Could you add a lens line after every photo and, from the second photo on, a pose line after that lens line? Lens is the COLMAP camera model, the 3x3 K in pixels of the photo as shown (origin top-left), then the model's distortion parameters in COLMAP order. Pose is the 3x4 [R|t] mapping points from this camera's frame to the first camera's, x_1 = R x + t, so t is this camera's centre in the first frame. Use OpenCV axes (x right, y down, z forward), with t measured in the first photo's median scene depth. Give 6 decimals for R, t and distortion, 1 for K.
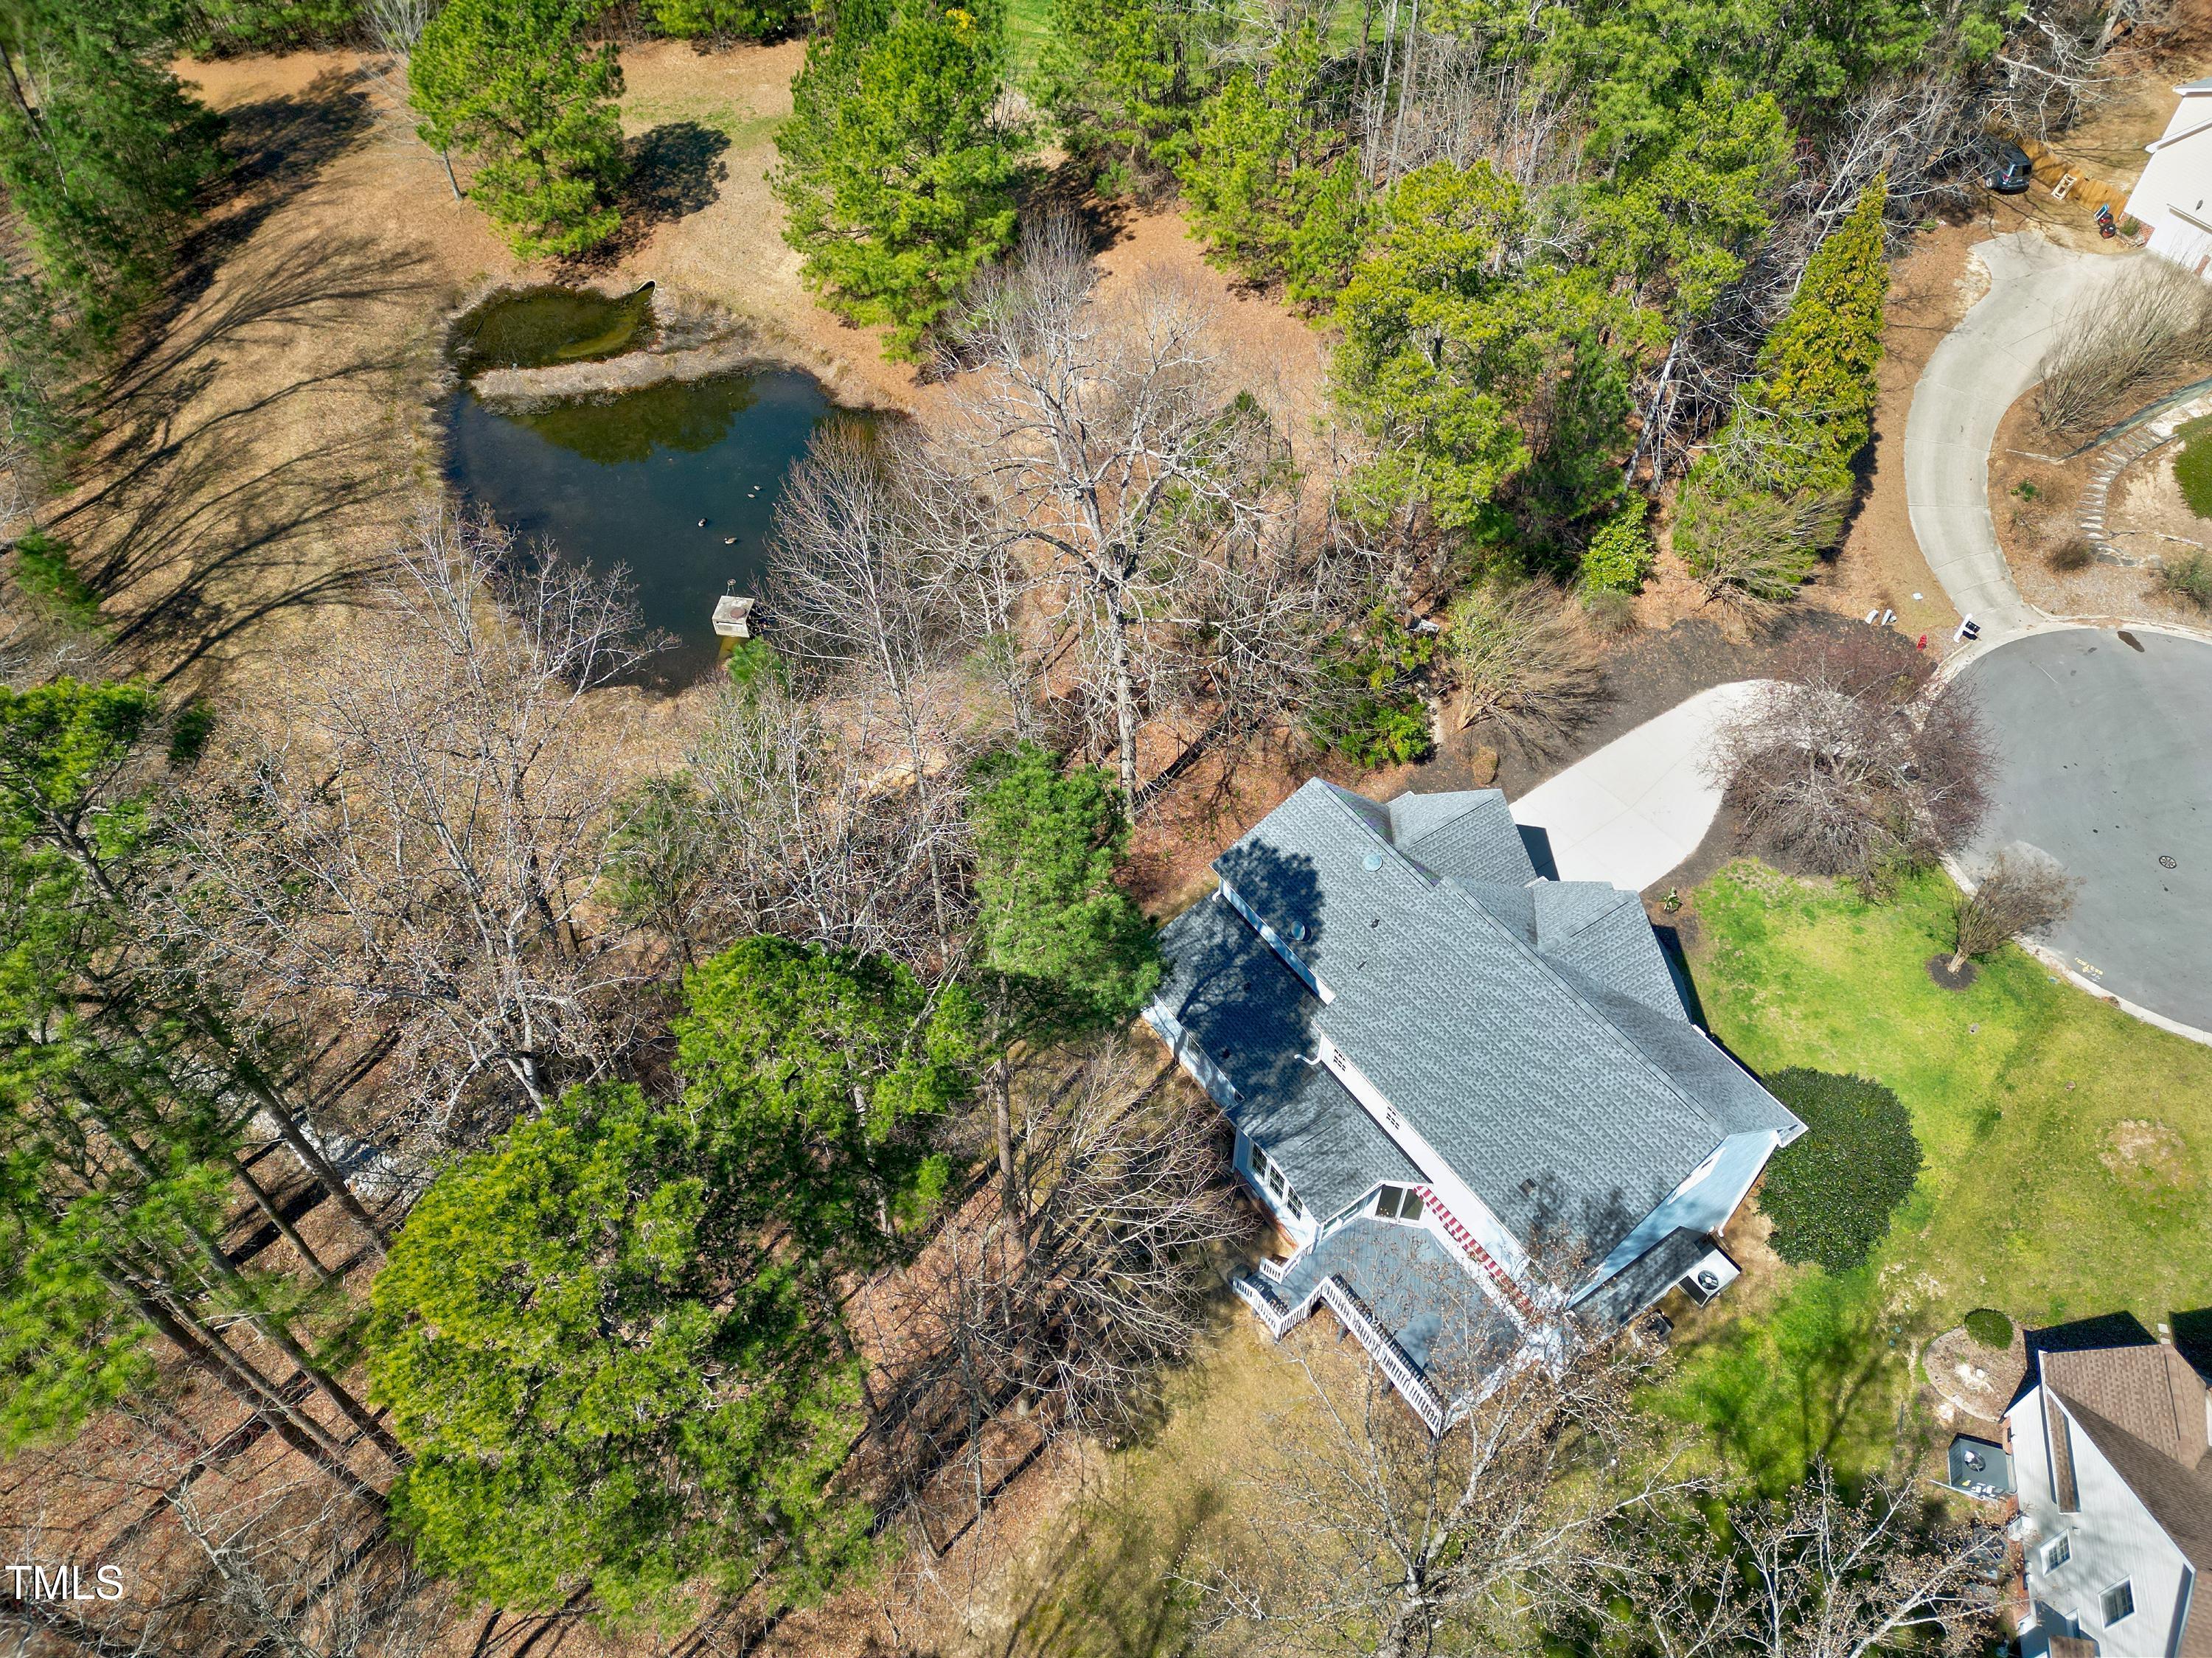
lens RADIAL K [[1539.3, 0, 1106.0], [0, 1539.3, 829.0], [0, 0, 1]] dist [0.072872, -0.060430]
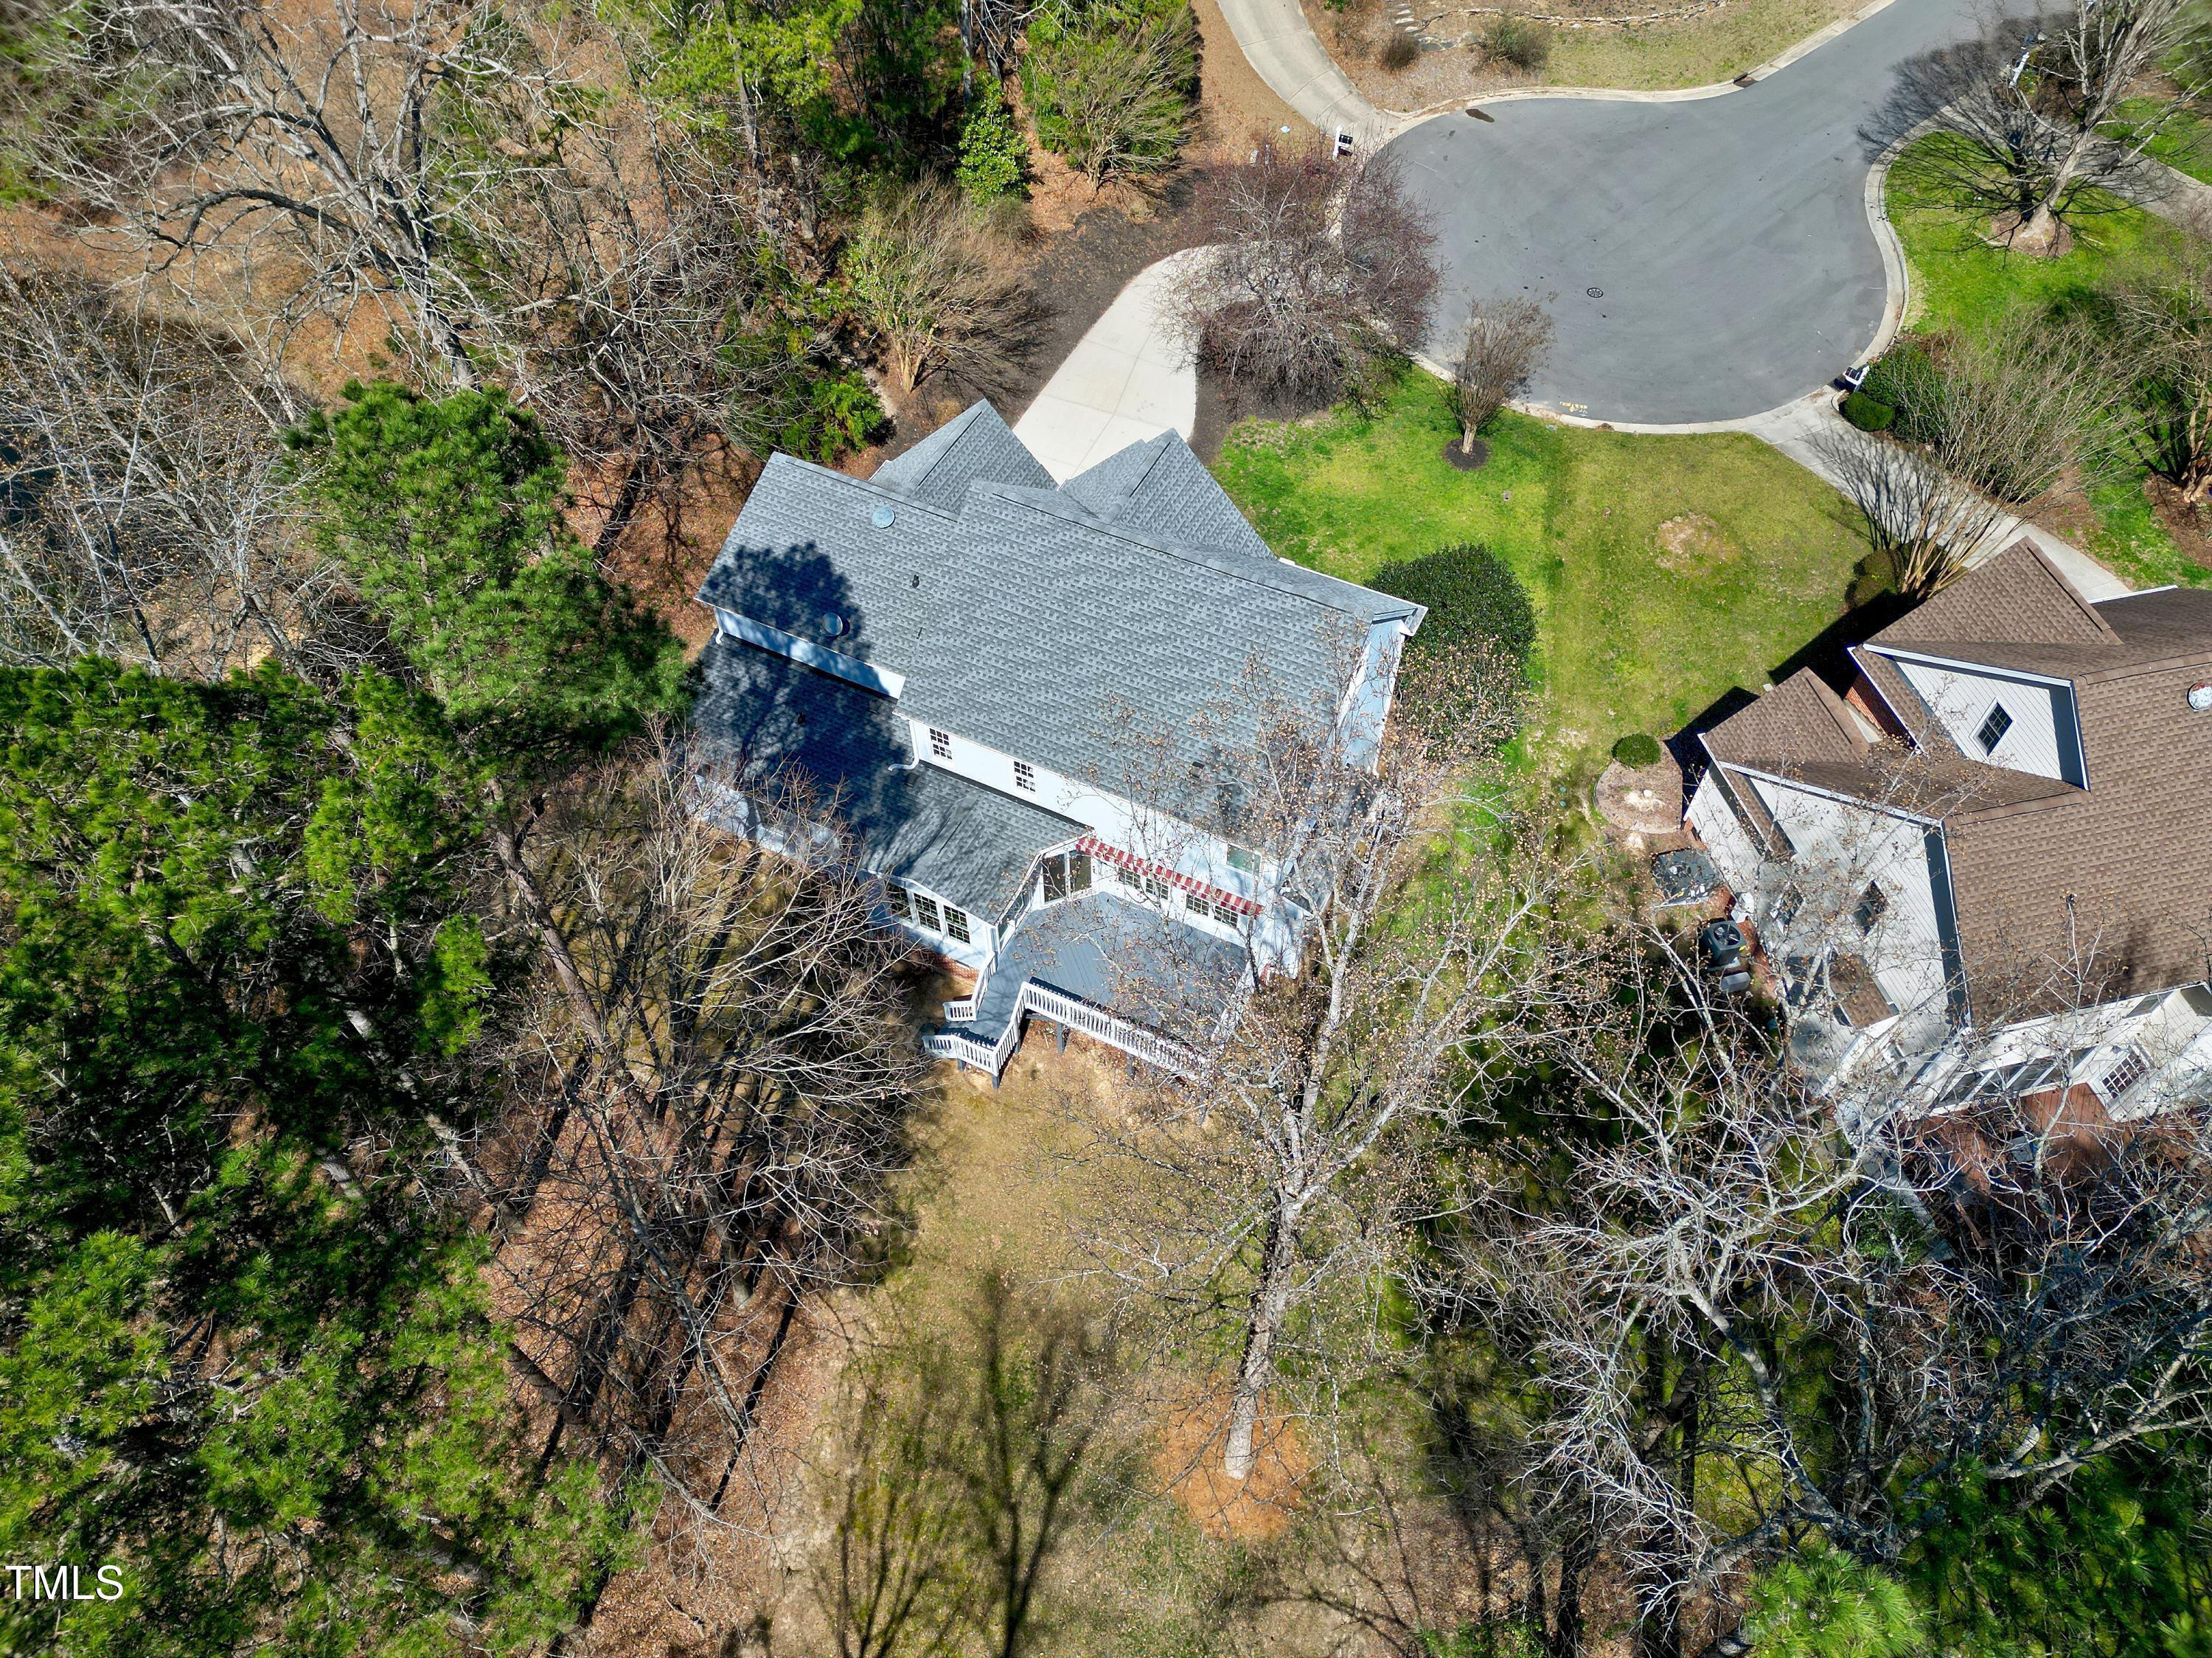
lens RADIAL K [[1580.2, 0, 1102.0], [0, 1580.2, 804.0], [0, 0, 1]] dist [0.088921, -0.090735]
pose [[0.873642, -0.383097, 0.299977, -0.033024], [0.368118, 0.923558, 0.107375, 0.096169], [-0.318181, 0.016620, 0.947884, 0.131842]]
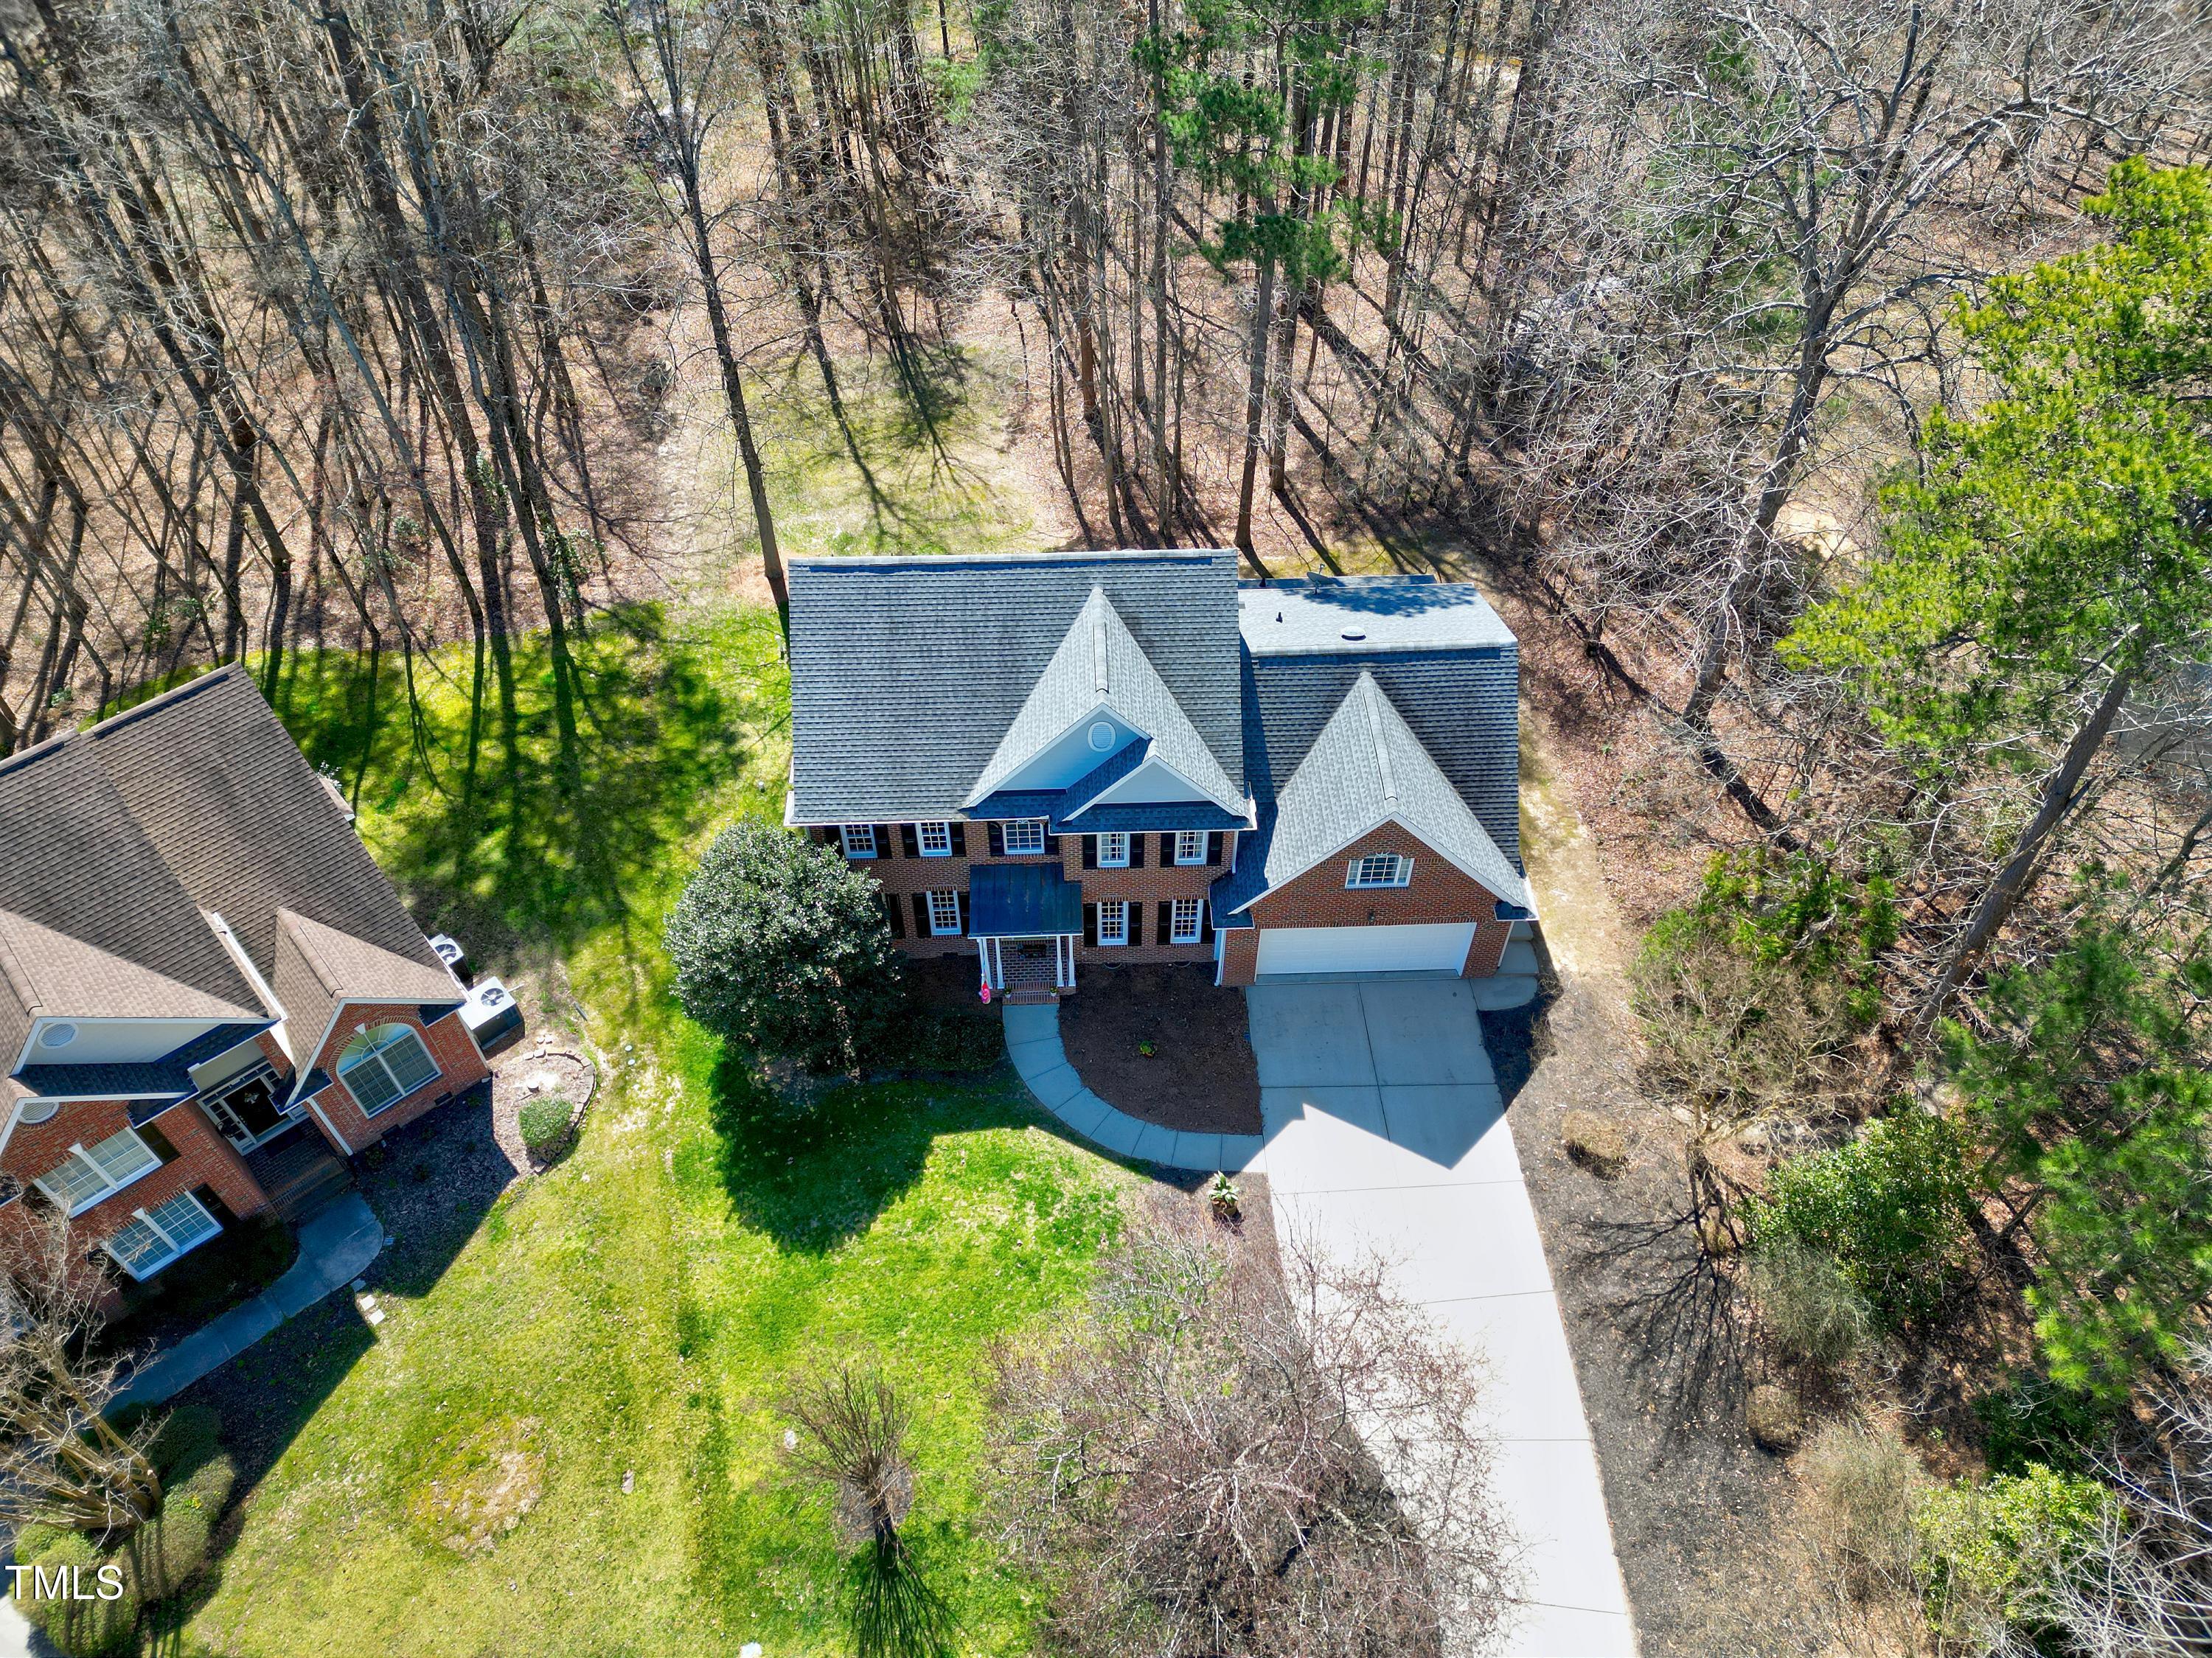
lens RADIAL K [[1580.0, 0, 1097.6], [0, 1580.0, 797.9], [0, 0, 1]] dist [0.064607, -0.044175]
pose [[-0.541809, 0.618537, -0.569083, 0.633766], [-0.621488, 0.161007, 0.766701, -0.422208], [0.565859, 0.769083, 0.297178, 0.640206]]
